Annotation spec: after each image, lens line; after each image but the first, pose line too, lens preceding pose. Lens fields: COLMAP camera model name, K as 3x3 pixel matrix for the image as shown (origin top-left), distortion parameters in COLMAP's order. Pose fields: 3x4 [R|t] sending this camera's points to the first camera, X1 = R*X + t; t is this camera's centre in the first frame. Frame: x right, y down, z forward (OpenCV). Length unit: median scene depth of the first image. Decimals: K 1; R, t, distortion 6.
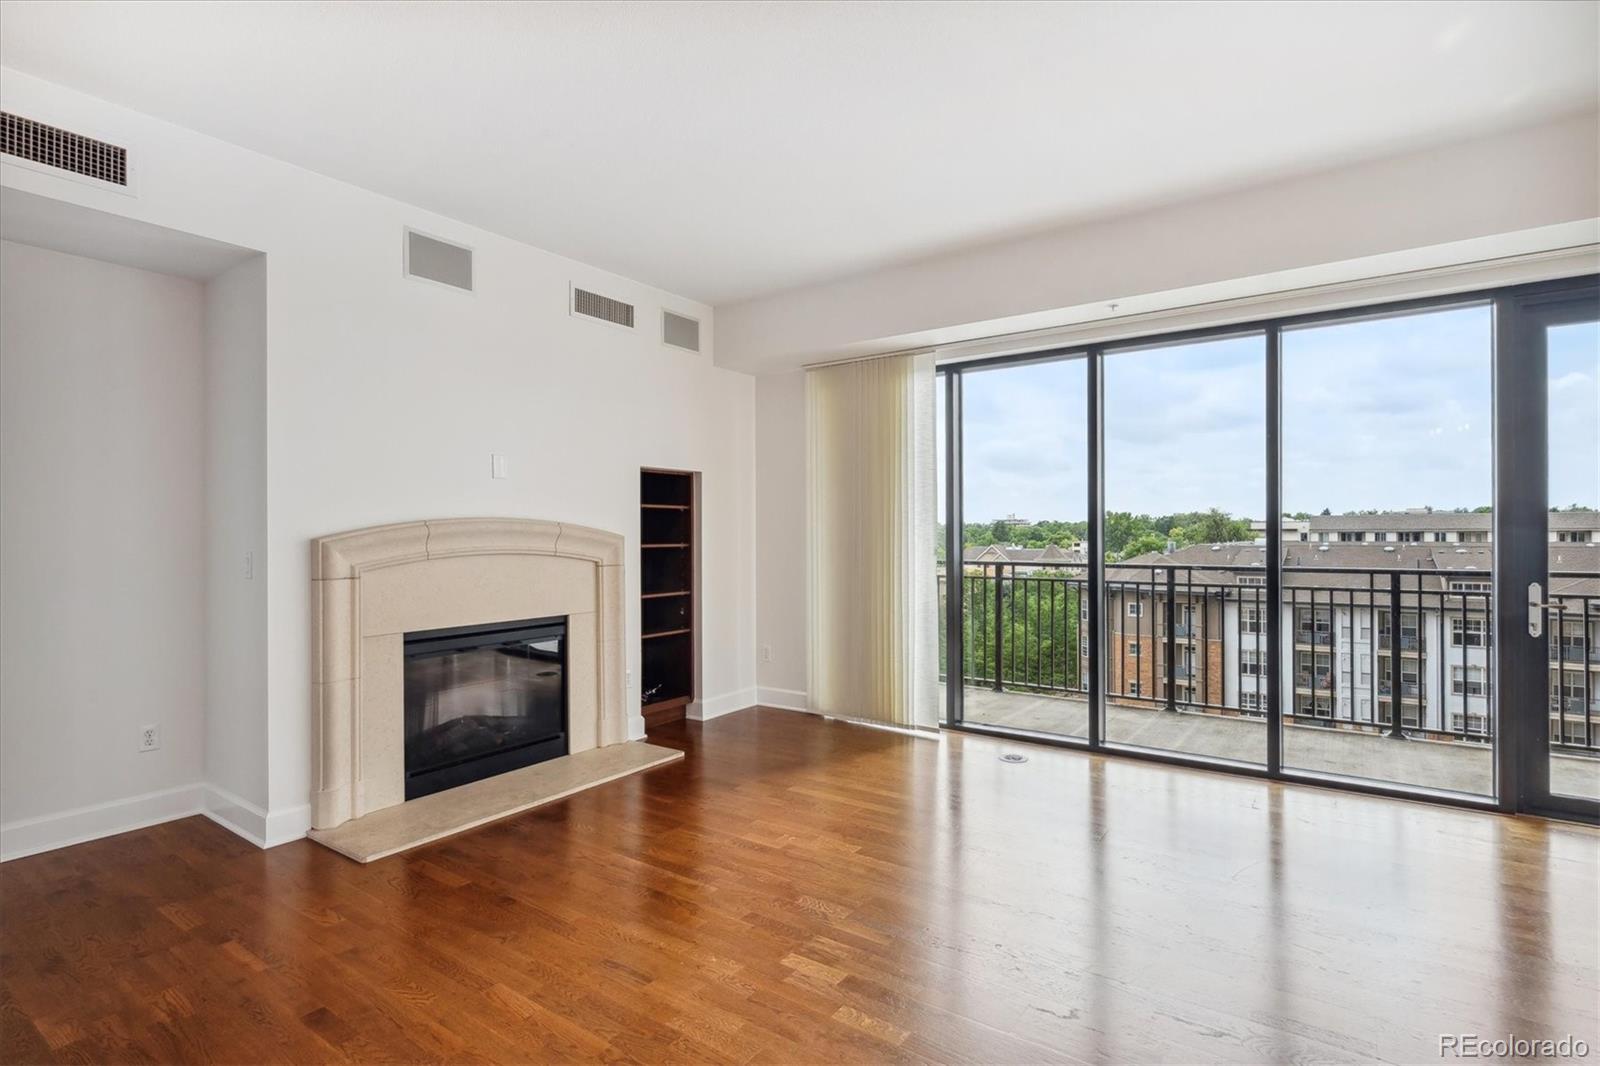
lens RADIAL K [[788.1, 0, 803.6], [0, 788.1, 537.3], [0, 0, 1]] dist [0.000907, 0.000072]
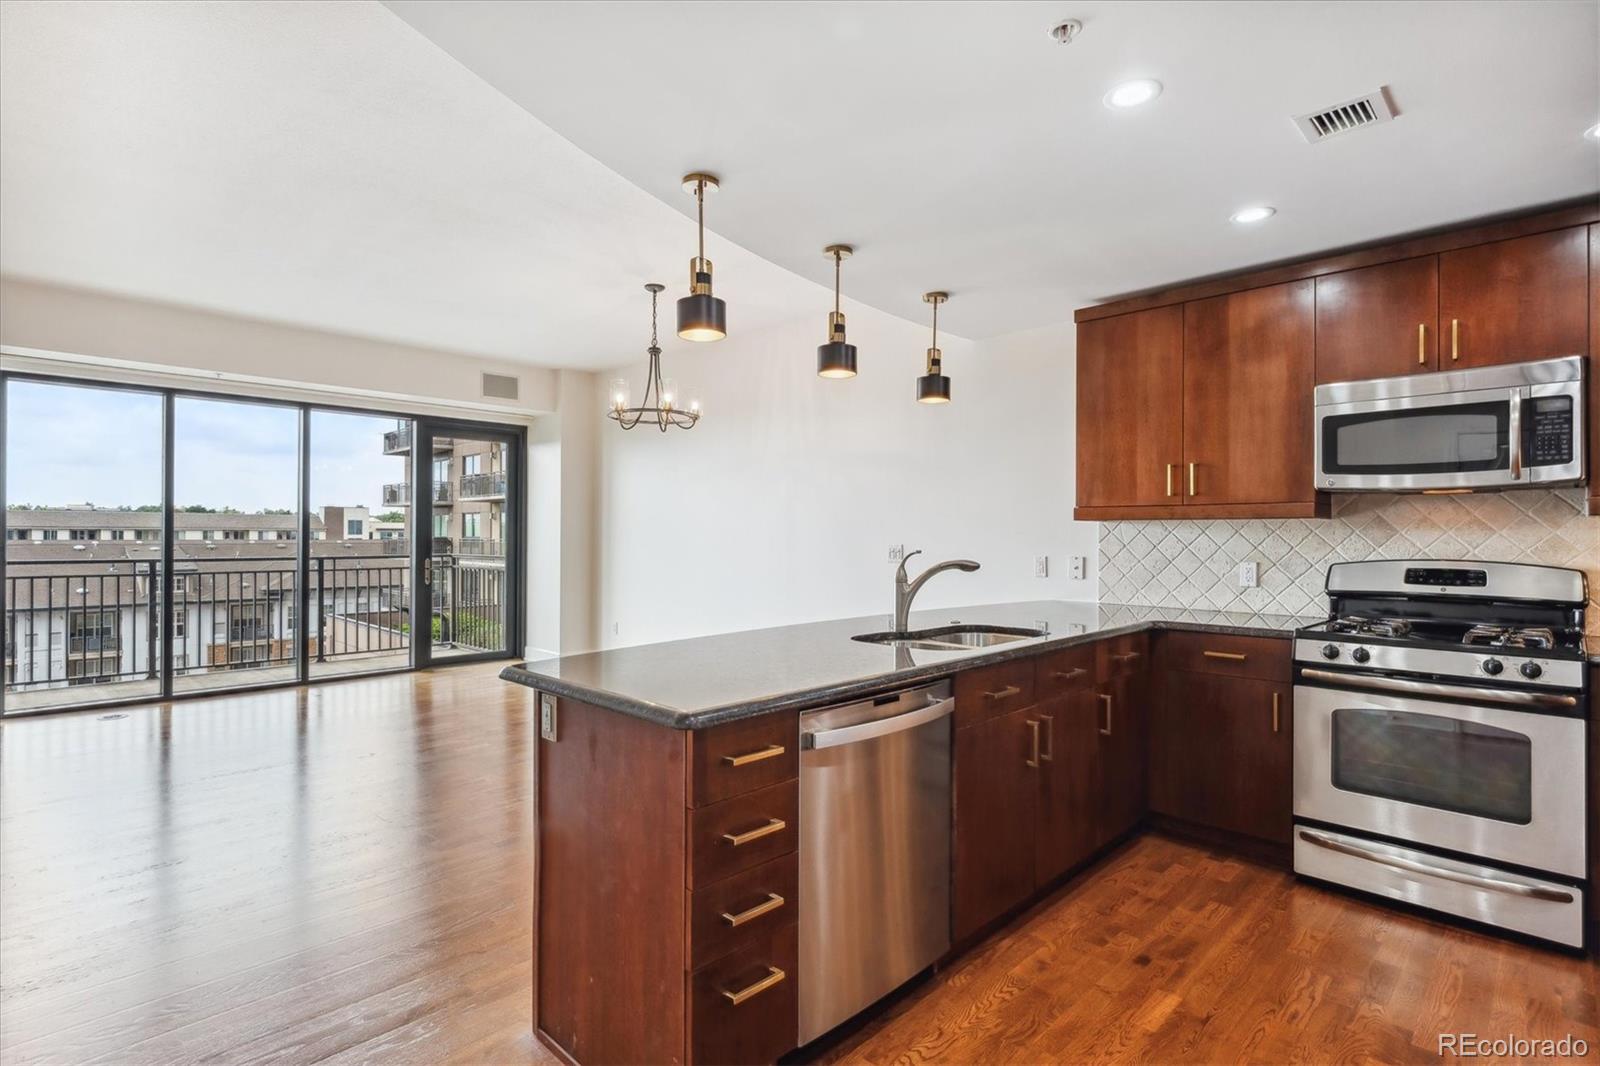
lens RADIAL K [[782.4, 0, 800.0], [0, 782.4, 533.0], [0, 0, 1]] dist [0.002335, 0.000186]
pose [[0.159671, 0.005032, 0.987157, -0.669519], [-0.002090, 0.999986, -0.004759, -0.001290], [-0.987168, -0.001304, 0.159680, -0.213527]]
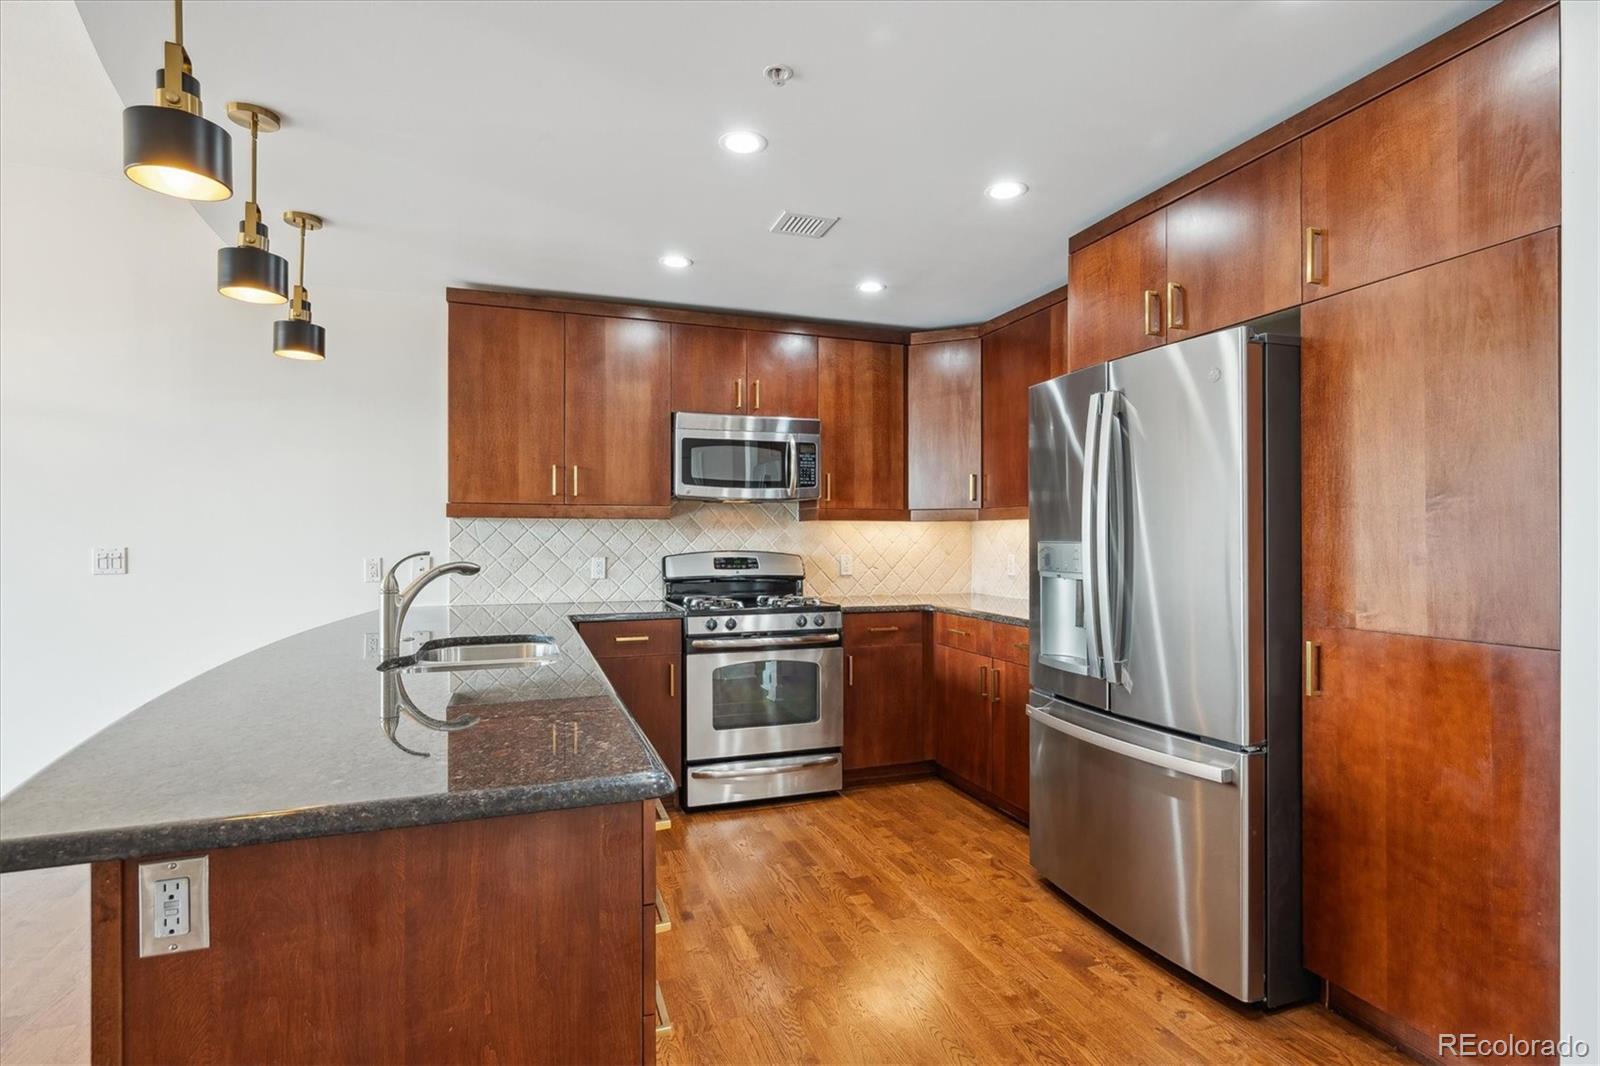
lens RADIAL K [[788.1, 0, 803.6], [0, 788.1, 537.3], [0, 0, 1]] dist [0.000907, 0.000072]
pose [[-0.818784, 0.000893, 0.574100, -0.536807], [0.002044, 0.999997, 0.001359, 0.000114], [-0.574097, 0.002286, -0.818784, 0.041117]]
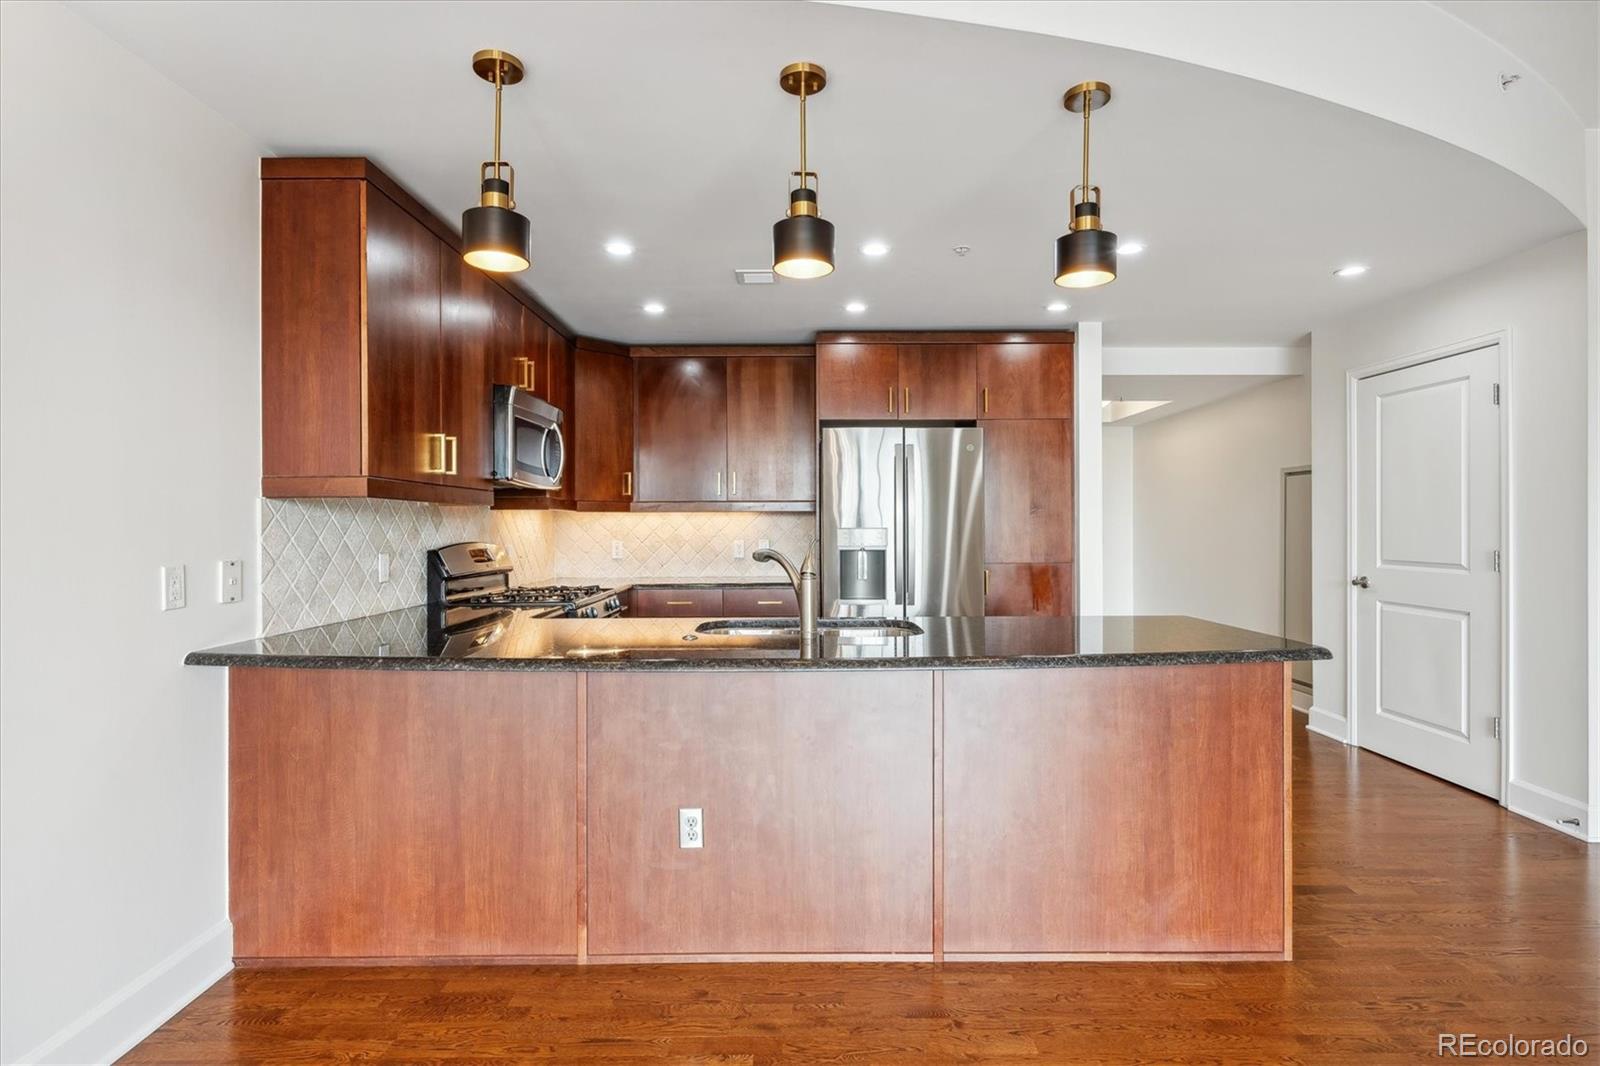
lens RADIAL K [[806.2, 0, 803.7], [0, 806.2, 527.1], [0, 0, 1]] dist [0.002042, 0.000211]
pose [[-0.811578, 0.005704, -0.584217, 0.207933], [0.004376, 0.999984, 0.003685, -0.000477], [0.584228, 0.000434, -0.811589, 0.199079]]
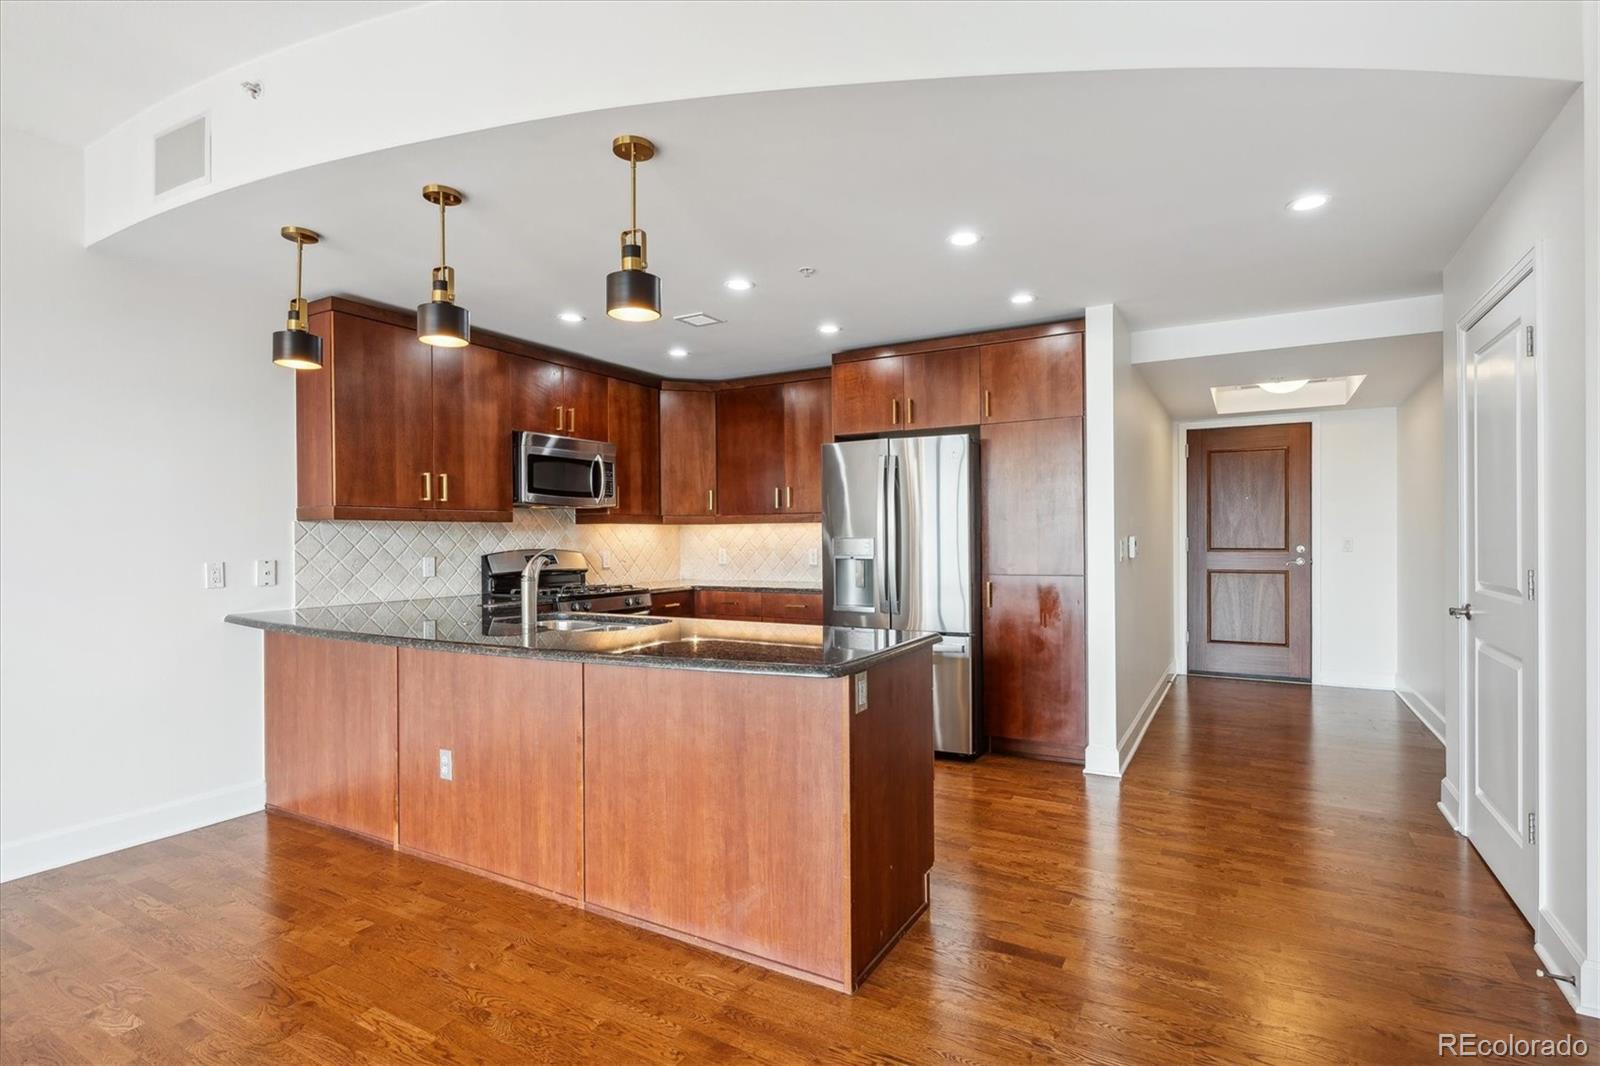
lens RADIAL K [[788.1, 0, 803.6], [0, 788.1, 537.3], [0, 0, 1]] dist [0.000907, 0.000072]
pose [[-0.995346, 0.009765, -0.095869, -0.227735], [0.009420, 0.999947, 0.004056, -0.000448], [0.095903, 0.003134, -0.995386, 0.414154]]
